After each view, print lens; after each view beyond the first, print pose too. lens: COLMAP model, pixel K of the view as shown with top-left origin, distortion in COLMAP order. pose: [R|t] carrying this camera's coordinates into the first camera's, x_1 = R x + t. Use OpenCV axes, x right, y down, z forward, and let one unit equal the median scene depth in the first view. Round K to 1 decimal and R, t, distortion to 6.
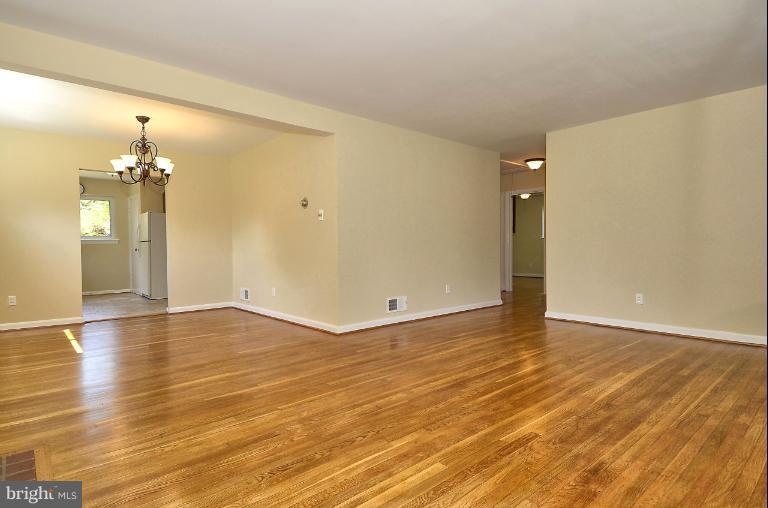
lens RADIAL K [[406.1, 0, 384.0], [0, 406.1, 254.0], [0, 0, 1]] dist [0.045428, -0.037970]
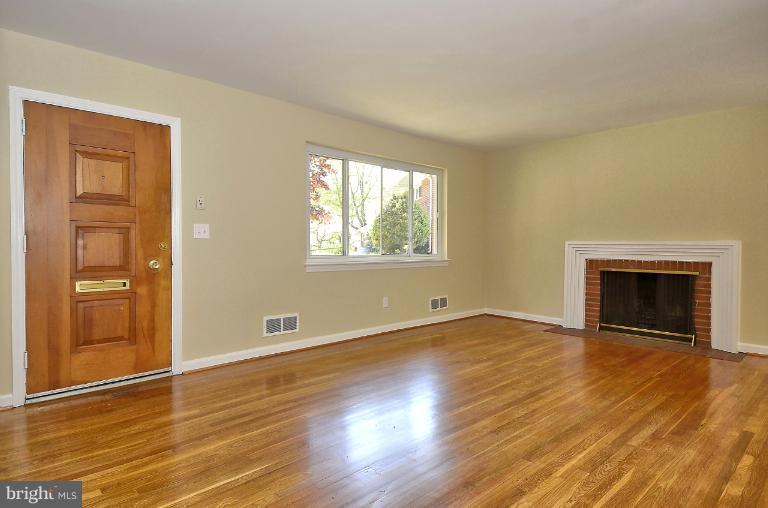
lens RADIAL K [[428.8, 0, 384.0], [0, 428.8, 254.0], [0, 0, 1]] dist [0.070248, -0.048063]
pose [[-0.999389, 0.005560, -0.034497, 0.630885], [0.004043, 0.999028, 0.043891, -0.086038], [0.034708, 0.043724, -0.998441, 2.199212]]
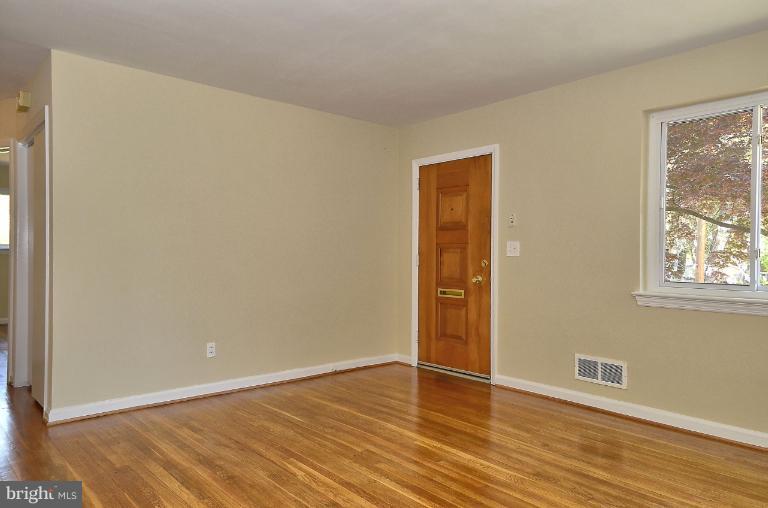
lens RADIAL K [[545.8, 0, 384.0], [0, 545.8, 254.0], [0, 0, 1]] dist [0.077216, -0.002401]
pose [[0.010465, 0.010937, 0.999885, -0.554991], [0.012411, 0.999862, -0.011066, -0.070121], [-0.999868, 0.012525, 0.010328, 1.204719]]
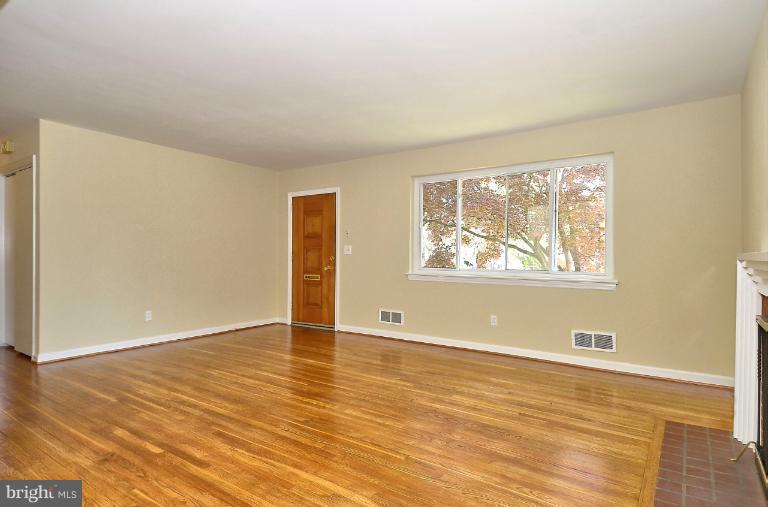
lens RADIAL K [[428.8, 0, 384.0], [0, 428.8, 253.5], [0, 0, 1]] dist [0.070248, -0.048063]
pose [[-0.233827, 0.013043, 0.972191, -1.081046], [0.015589, 0.999832, -0.009664, -0.055211], [-0.972153, 0.012896, -0.233991, 1.163524]]
